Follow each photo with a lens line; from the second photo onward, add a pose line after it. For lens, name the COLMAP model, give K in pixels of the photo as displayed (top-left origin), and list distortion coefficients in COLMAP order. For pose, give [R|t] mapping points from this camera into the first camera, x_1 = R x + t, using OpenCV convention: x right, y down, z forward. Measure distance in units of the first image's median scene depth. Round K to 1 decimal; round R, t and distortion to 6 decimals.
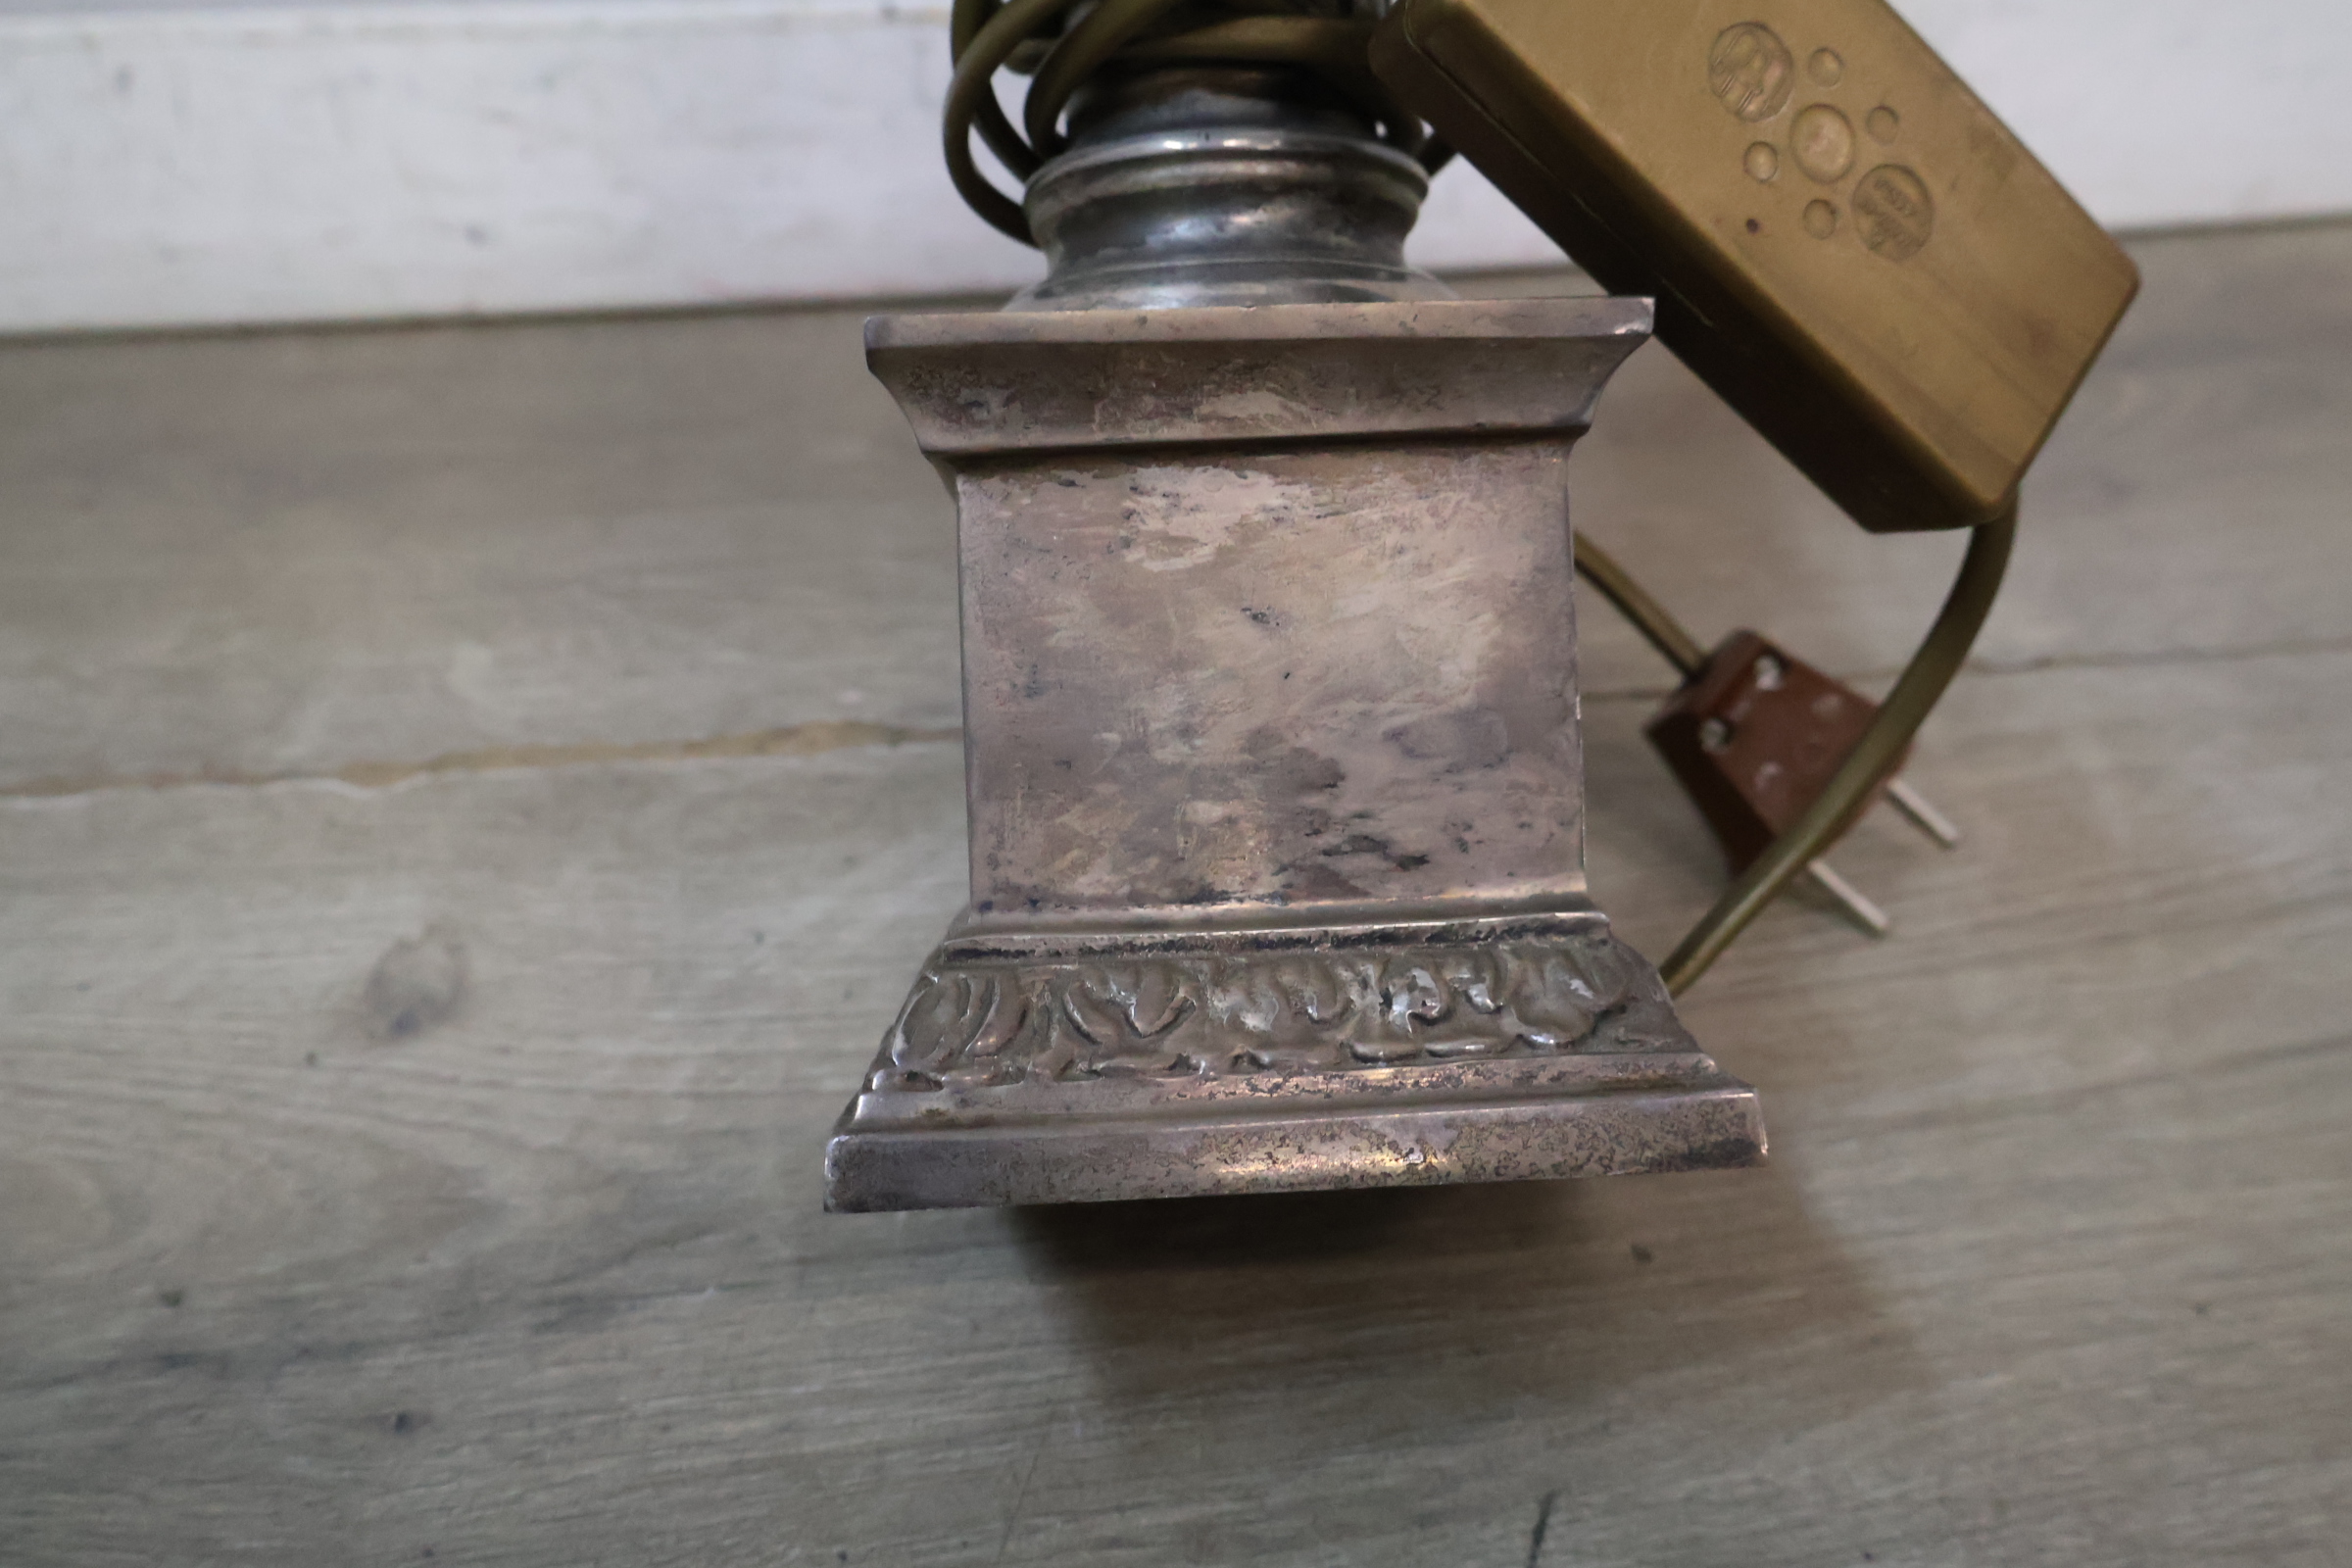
lens RADIAL K [[2159.0, 0, 1178.1], [0, 2159.0, 775.7], [0, 0, 1]] dist [0.017438, 0.000000]
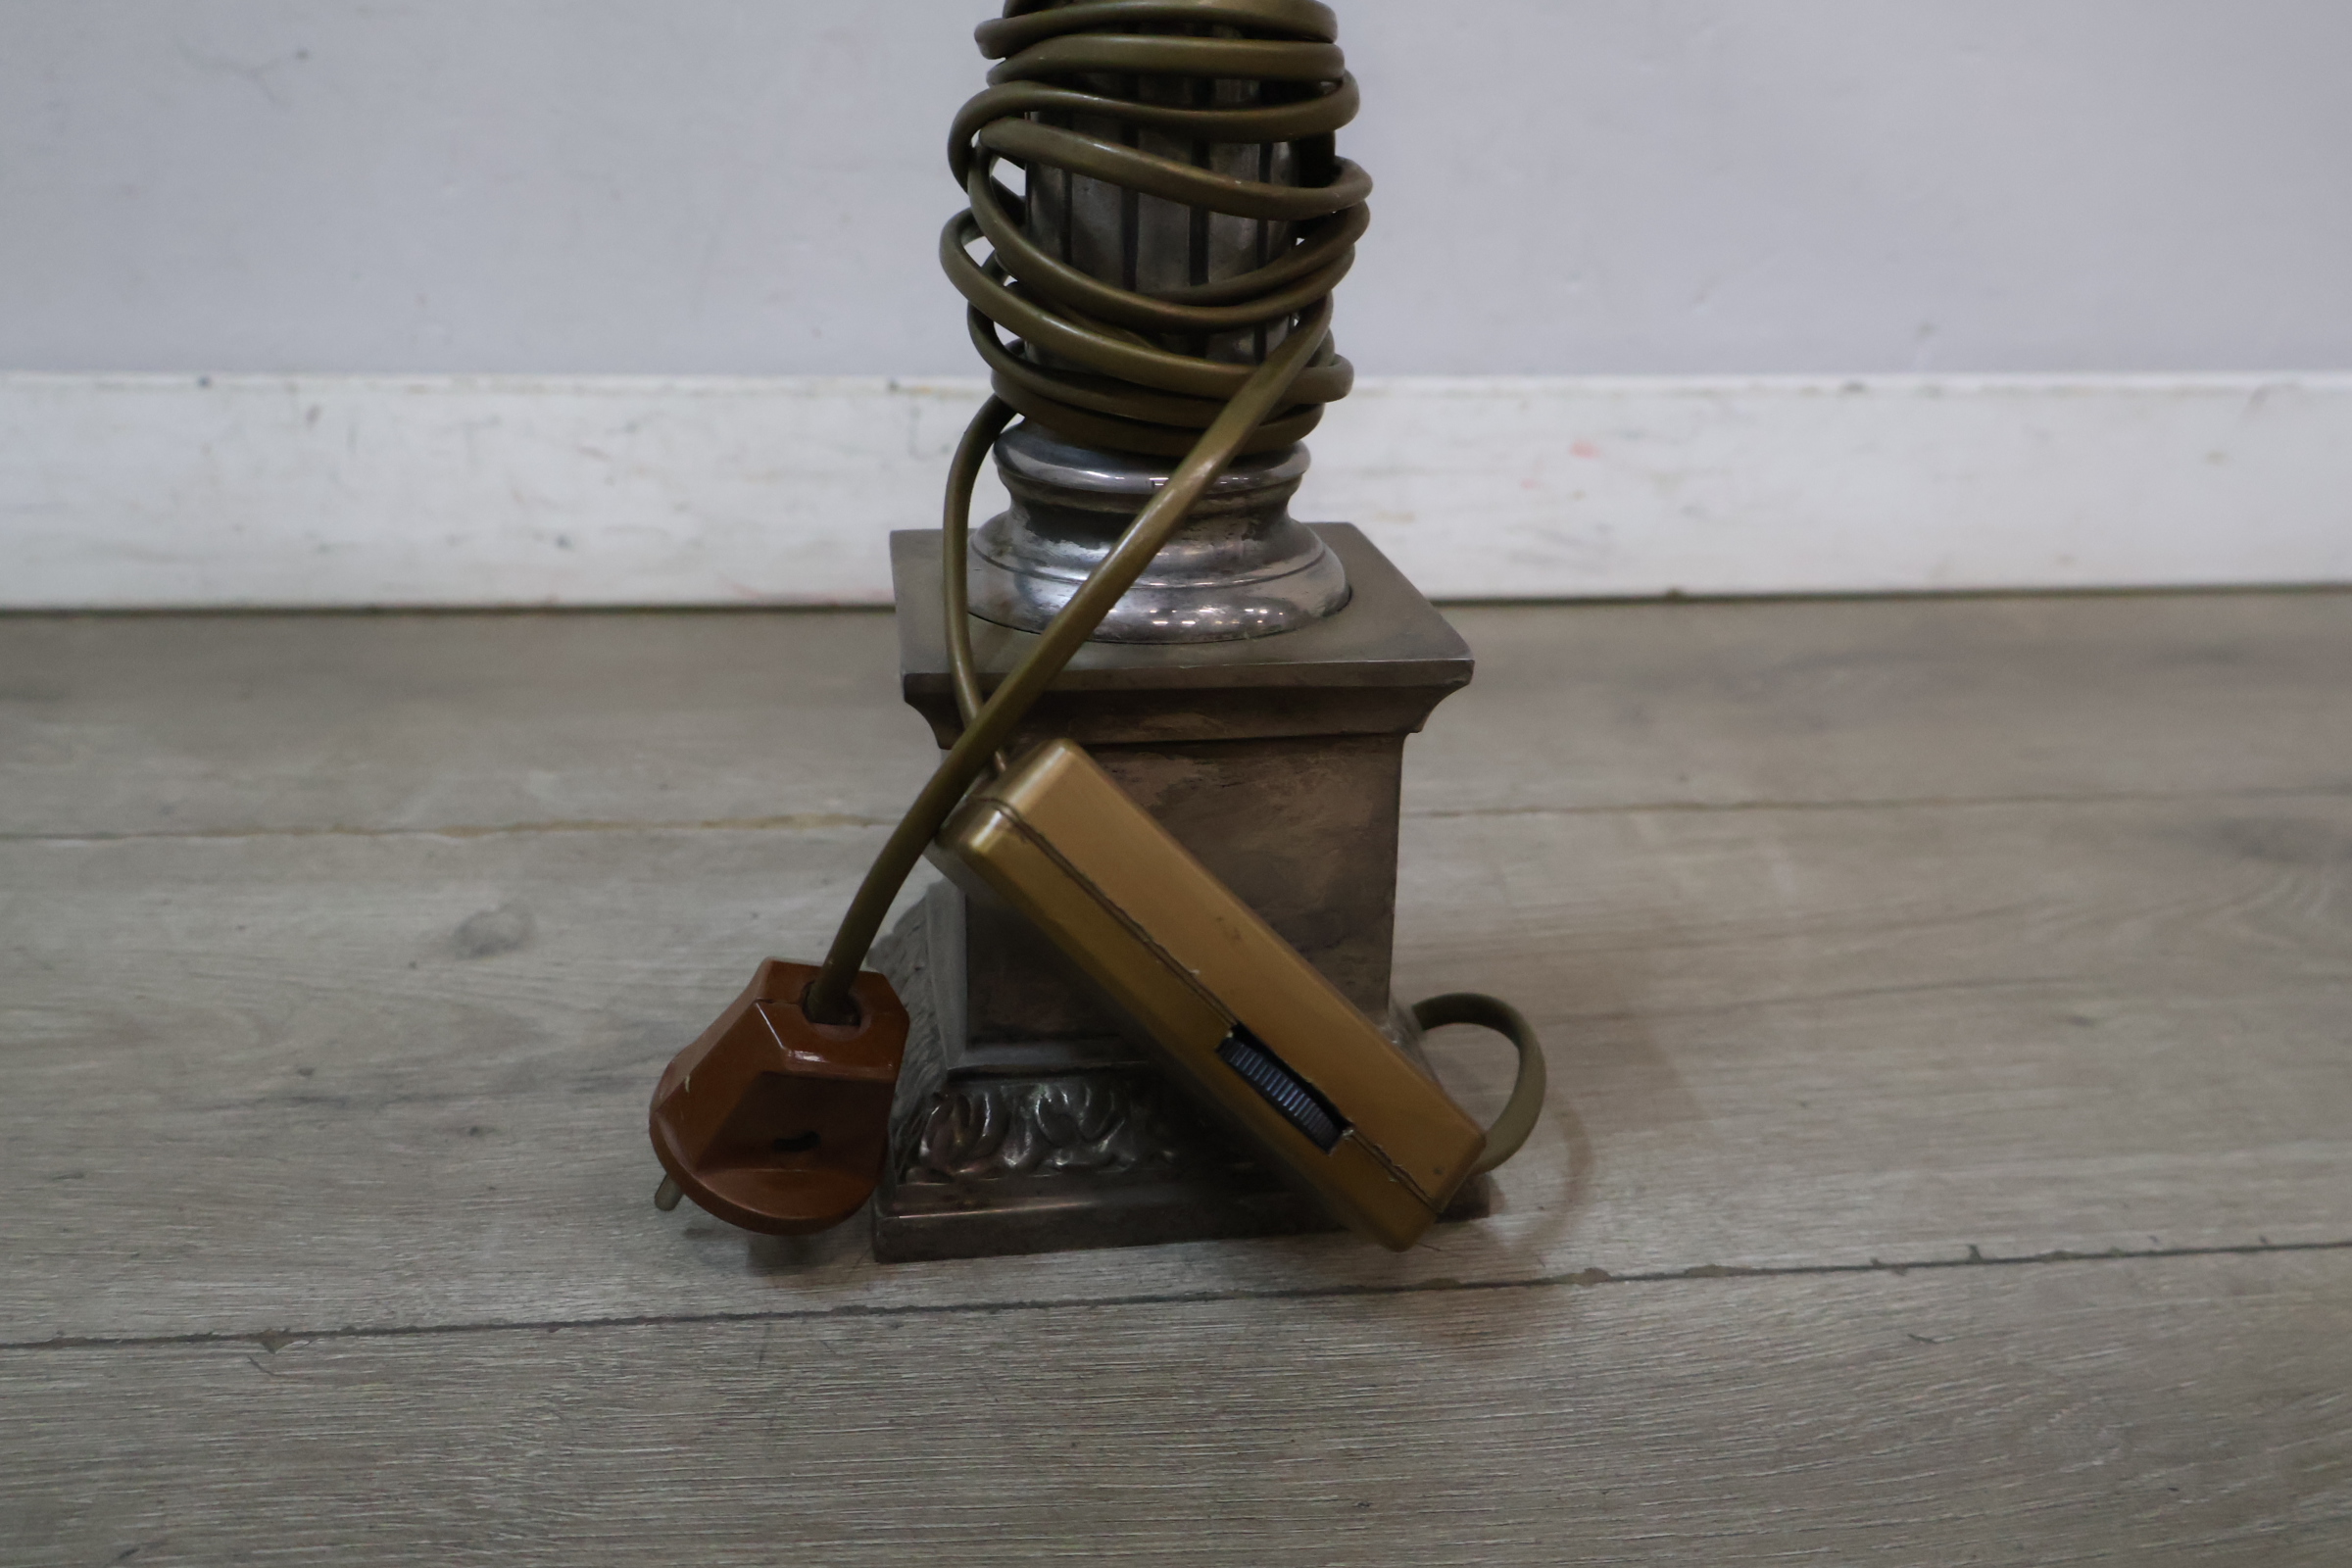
lens RADIAL K [[2159.0, 0, 1177.1], [0, 2159.0, 789.3], [0, 0, 1]] dist [0.017438, 0.000000]
pose [[0.999642, 0.024914, 0.009728, 0.059905], [-0.020949, 0.955481, -0.294308, 0.463771], [-0.016628, 0.293999, 0.955661, -0.348797]]
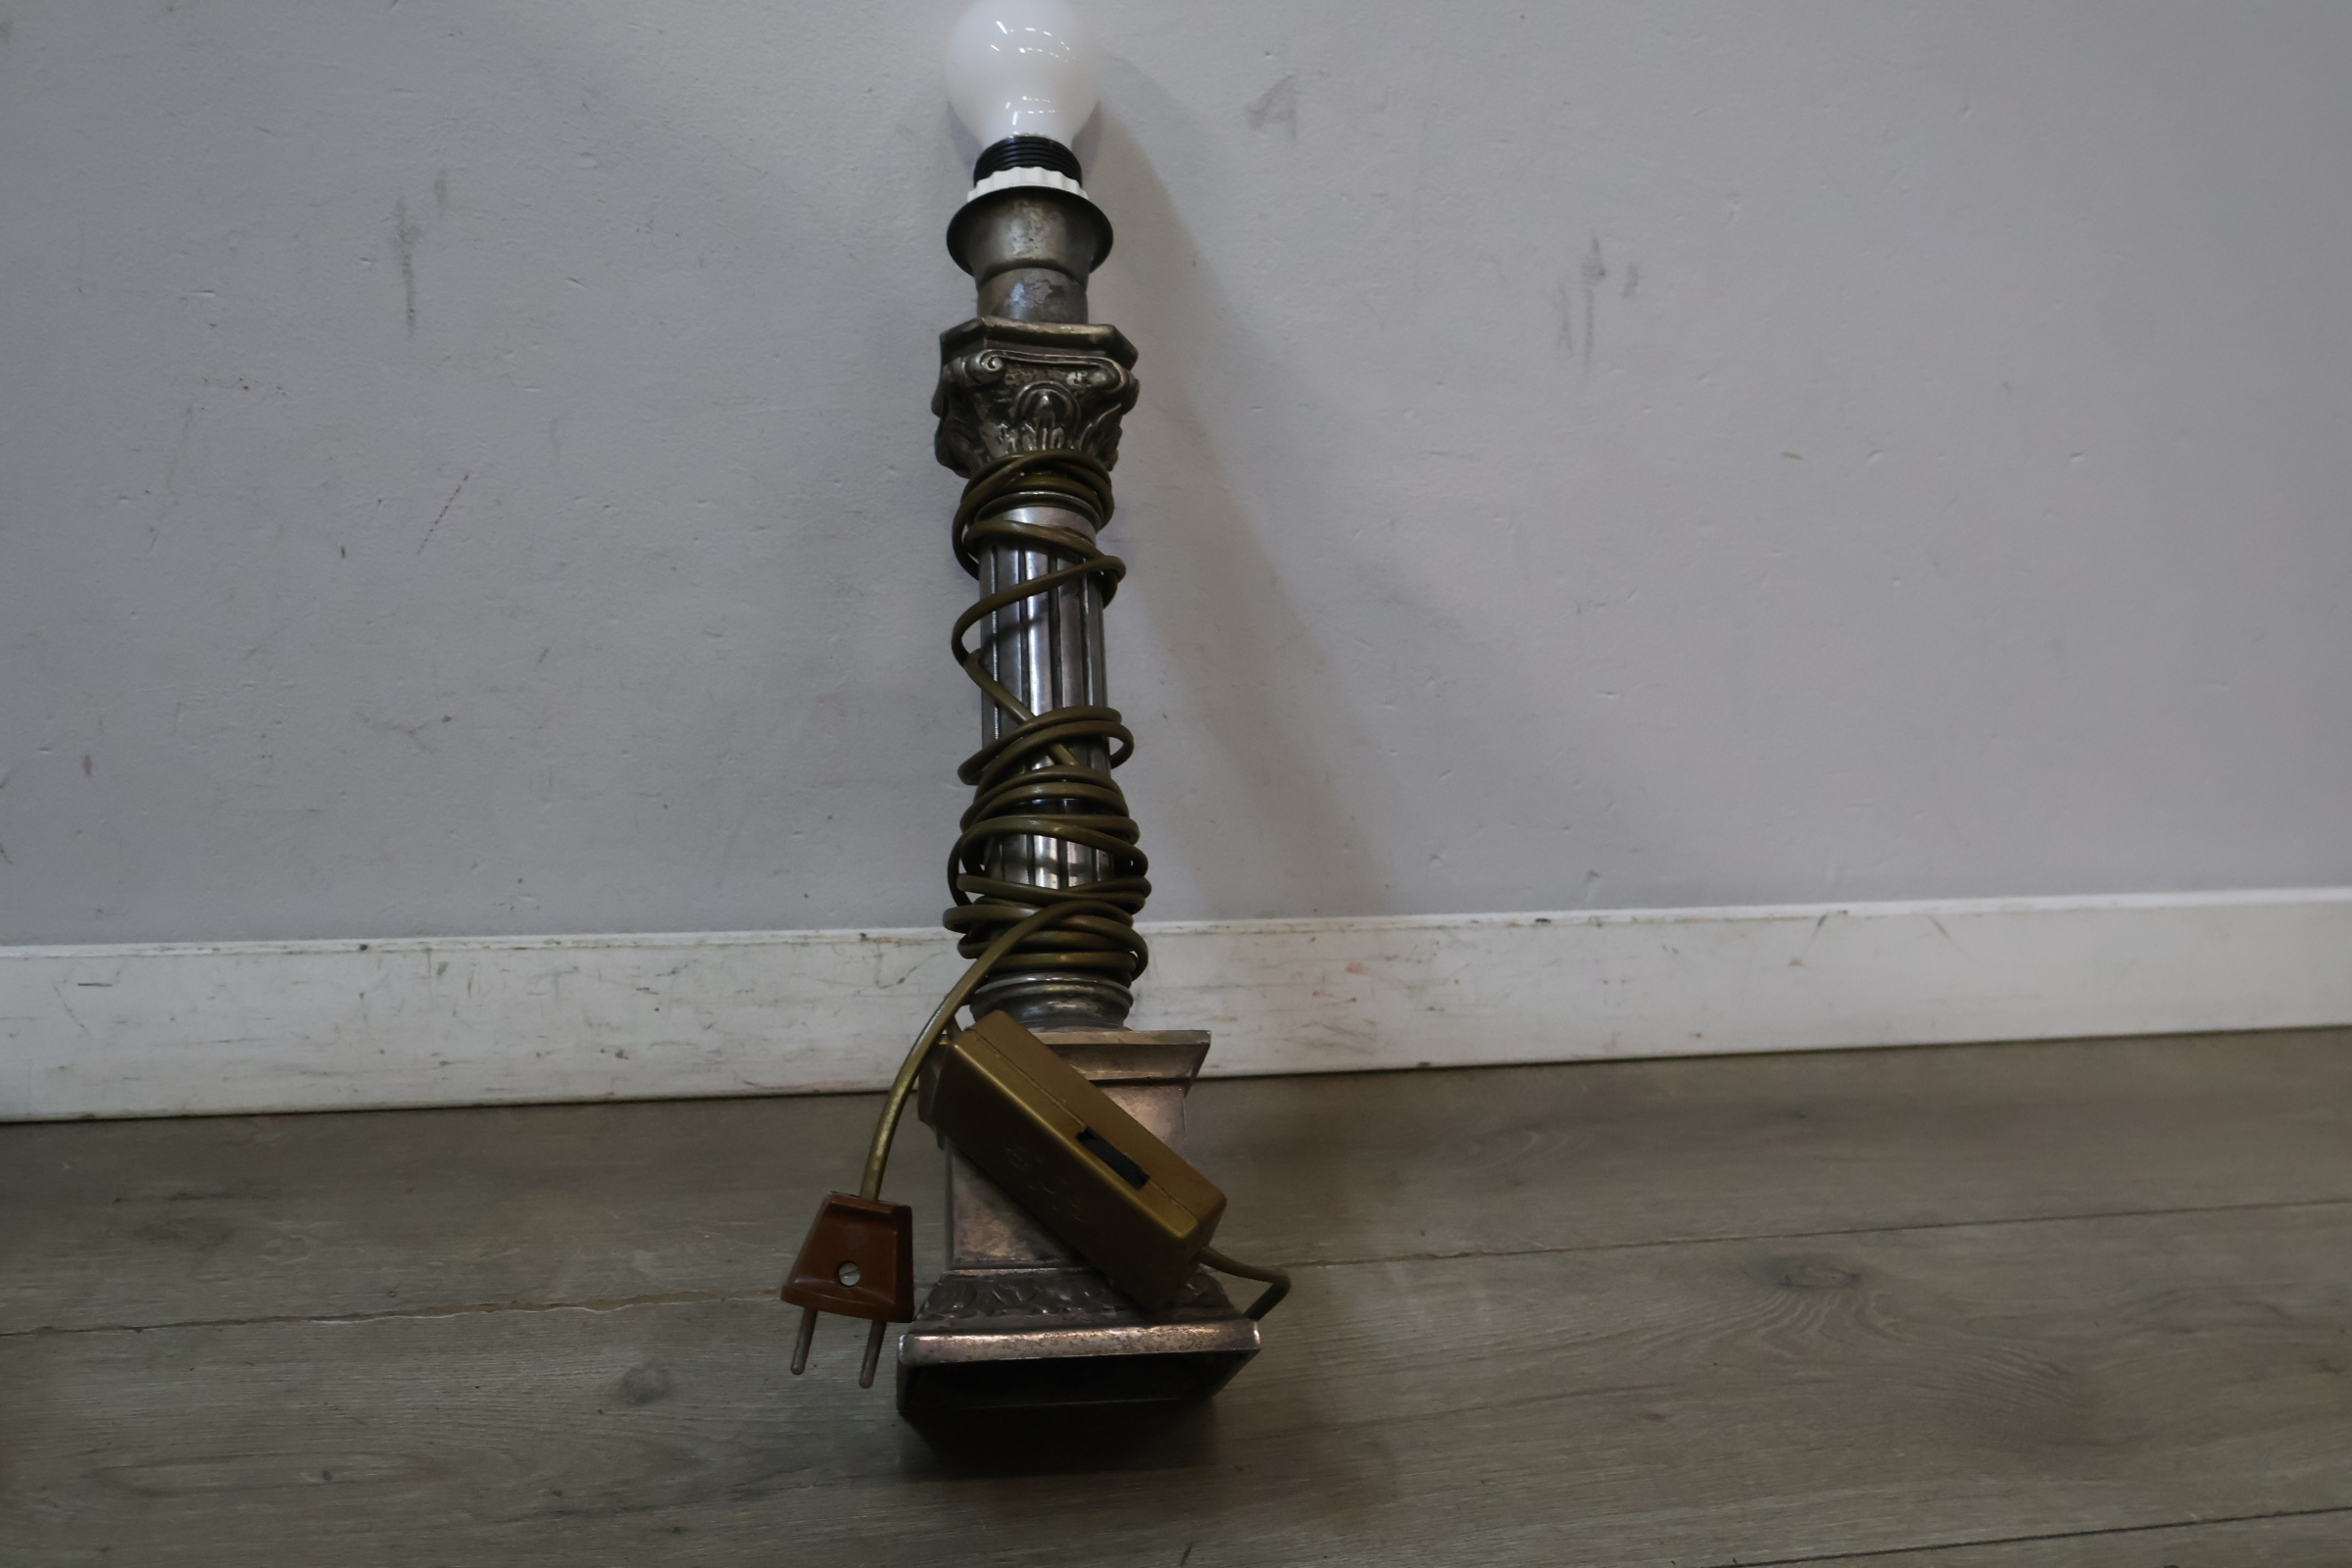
lens RADIAL K [[2159.0, 0, 1174.1], [0, 2159.0, 784.0], [0, 0, 1]] dist [0.017438, 0.000000]
pose [[0.995688, 0.018680, 0.090863, -0.065166], [0.020160, 0.912530, -0.408514, 0.495018], [-0.090547, 0.408584, 0.908218, -1.303590]]
